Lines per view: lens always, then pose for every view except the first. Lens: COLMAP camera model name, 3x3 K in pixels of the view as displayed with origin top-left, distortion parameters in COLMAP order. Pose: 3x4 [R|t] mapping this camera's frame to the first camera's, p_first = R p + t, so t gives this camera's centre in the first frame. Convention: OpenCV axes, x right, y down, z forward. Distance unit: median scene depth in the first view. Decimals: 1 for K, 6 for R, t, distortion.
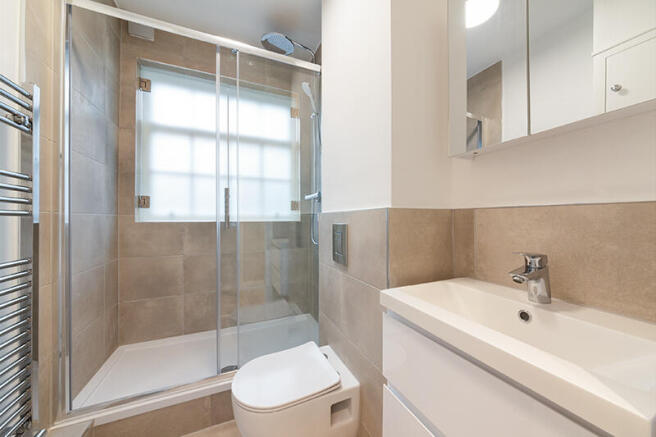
lens RADIAL K [[231.1, 0, 328.0], [0, 231.1, 218.5], [0, 0, 1]] dist [-0.000390, 0.000220]
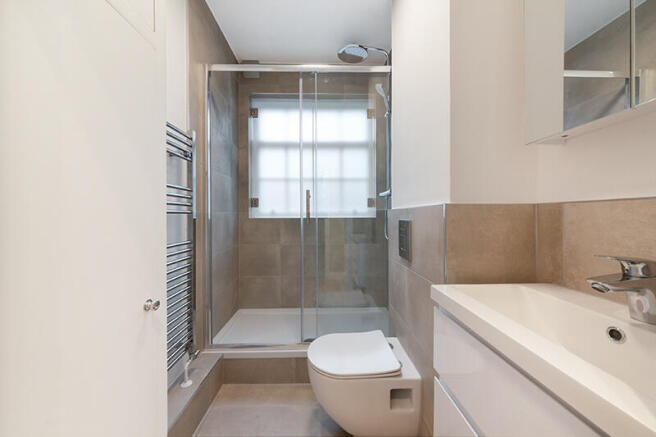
lens RADIAL K [[231.4, 0, 326.3], [0, 231.4, 216.4], [0, 0, 1]] dist [0.019359, 0.000065]
pose [[0.924656, 0.000347, -0.380804, 0.112036], [0.002158, 0.999979, 0.006152, -0.000448], [0.380798, -0.006510, 0.924635, -0.082050]]
